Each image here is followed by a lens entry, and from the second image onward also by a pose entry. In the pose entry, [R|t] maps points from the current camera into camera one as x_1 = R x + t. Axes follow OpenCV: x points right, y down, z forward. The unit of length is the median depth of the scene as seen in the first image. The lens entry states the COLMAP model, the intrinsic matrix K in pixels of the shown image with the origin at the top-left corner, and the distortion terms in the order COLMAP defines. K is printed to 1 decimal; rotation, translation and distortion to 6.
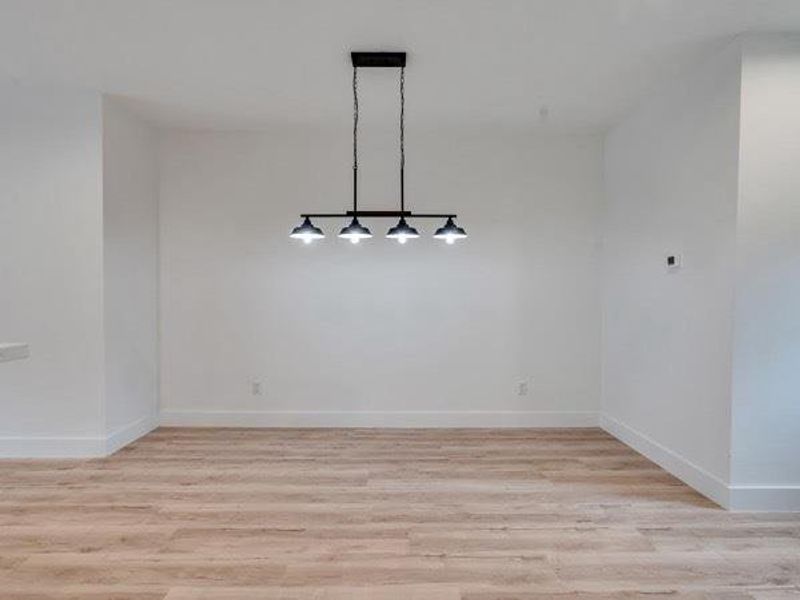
lens RADIAL K [[406.9, 0, 400.0], [0, 406.9, 300.0], [0, 0, 1]] dist [0.000975, -0.000131]
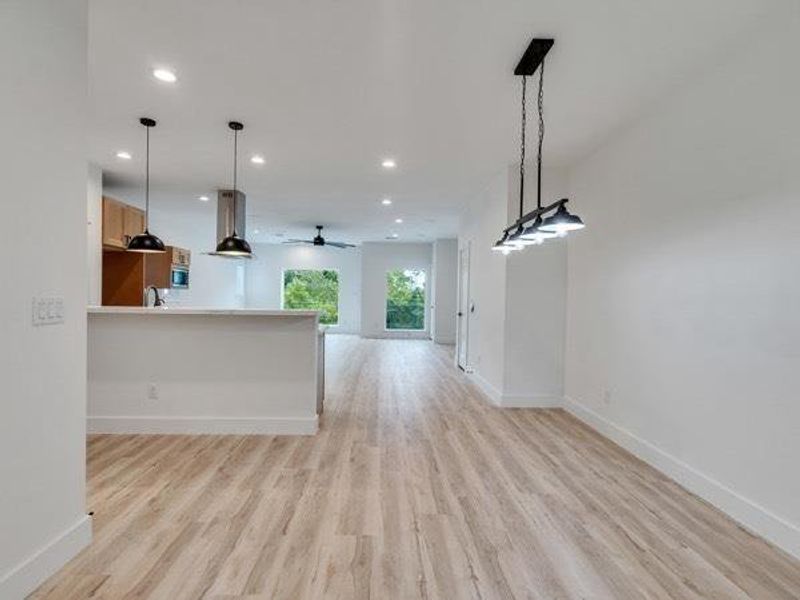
lens RADIAL K [[406.9, 0, 400.0], [0, 406.9, 300.0], [0, 0, 1]] dist [0.000975, -0.000131]
pose [[0.025540, 0.006167, -0.999655, 0.886485], [-0.037792, 0.999272, 0.005199, -0.007680], [0.998959, 0.037646, 0.025754, 0.653472]]
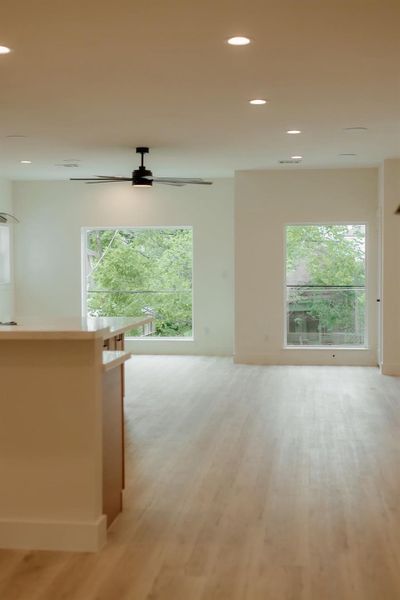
lens RADIAL K [[824.0, 0, 200.0], [0, 824.0, 300.0], [0, 0, 1]] dist [0.007295, -0.010381]
pose [[-0.118890, 0.024959, -0.992594, 1.000833], [-0.015776, 0.999510, 0.027023, -0.048593], [0.992782, 0.018872, -0.118438, 0.778534]]
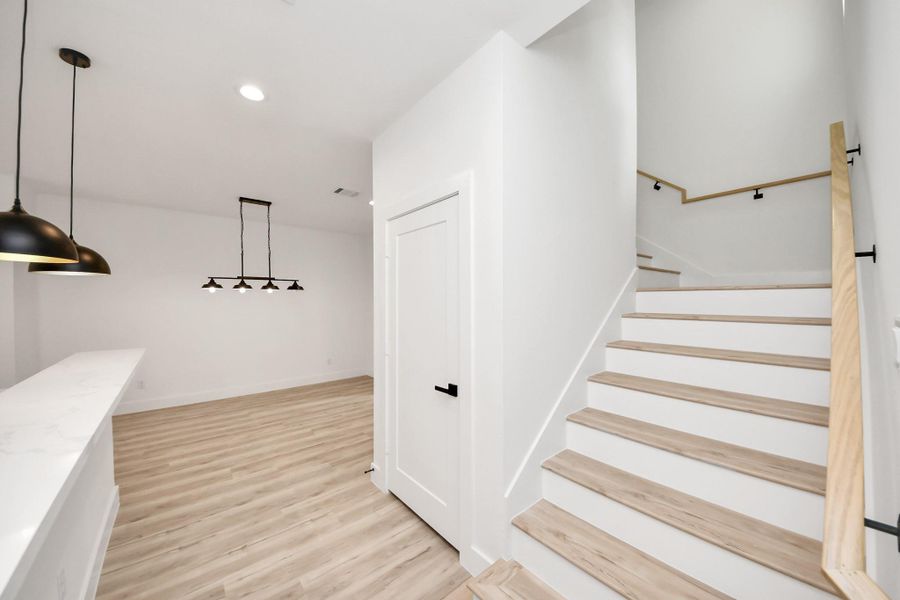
lens RADIAL K [[306.5, 0, 450.0], [0, 306.5, 300.0], [0, 0, 1]] dist [0.000849, -0.000002]
pose [[0.770458, -0.003770, 0.637480, -0.276944], [0.020585, 0.999608, -0.018968, -0.055915], [-0.637158, 0.027737, 0.770234, -0.758387]]
